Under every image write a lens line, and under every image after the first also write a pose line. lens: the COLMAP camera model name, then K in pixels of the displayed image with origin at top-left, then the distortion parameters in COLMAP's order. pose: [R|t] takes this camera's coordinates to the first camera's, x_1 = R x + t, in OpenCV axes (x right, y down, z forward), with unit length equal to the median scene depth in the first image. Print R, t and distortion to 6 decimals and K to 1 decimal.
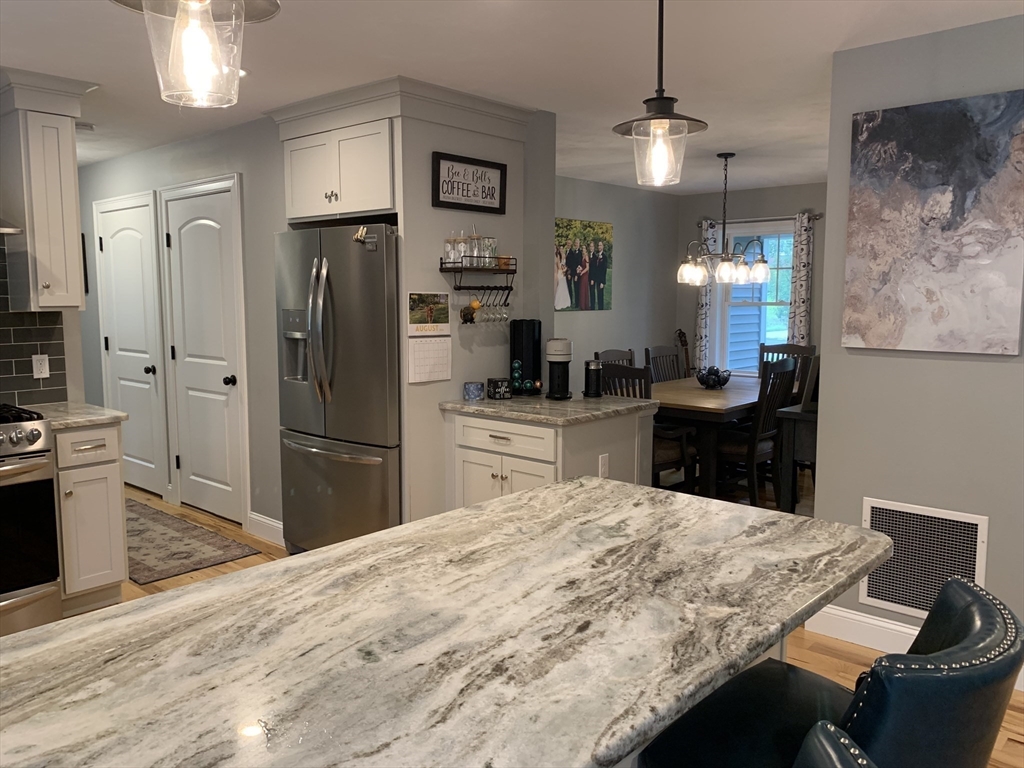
lens RADIAL K [[790.9, 0, 512.0], [0, 790.9, 384.0], [0, 0, 1]] dist [0.008726, -0.011532]
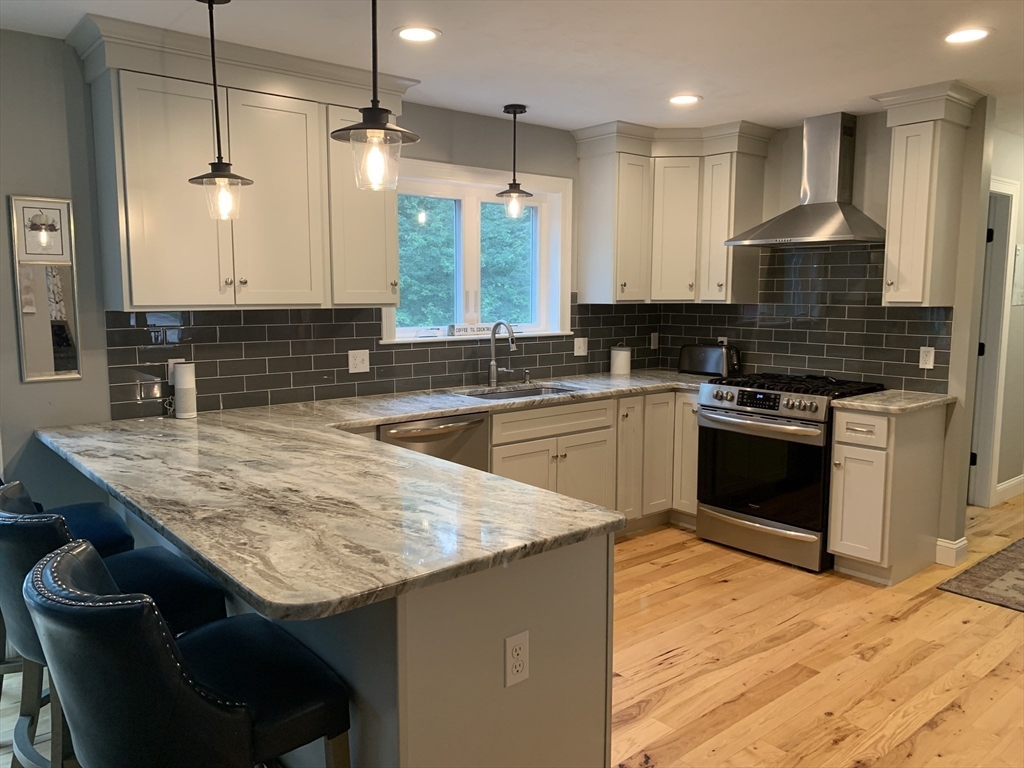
lens RADIAL K [[772.9, 0, 512.0], [0, 772.9, 384.0], [0, 0, 1]] dist [0.058771, -0.080067]
pose [[-0.140131, 0.116251, -0.983285, 1.082612], [-0.106558, 0.985545, 0.131704, -0.136012], [0.984382, 0.123232, -0.125718, 1.188748]]
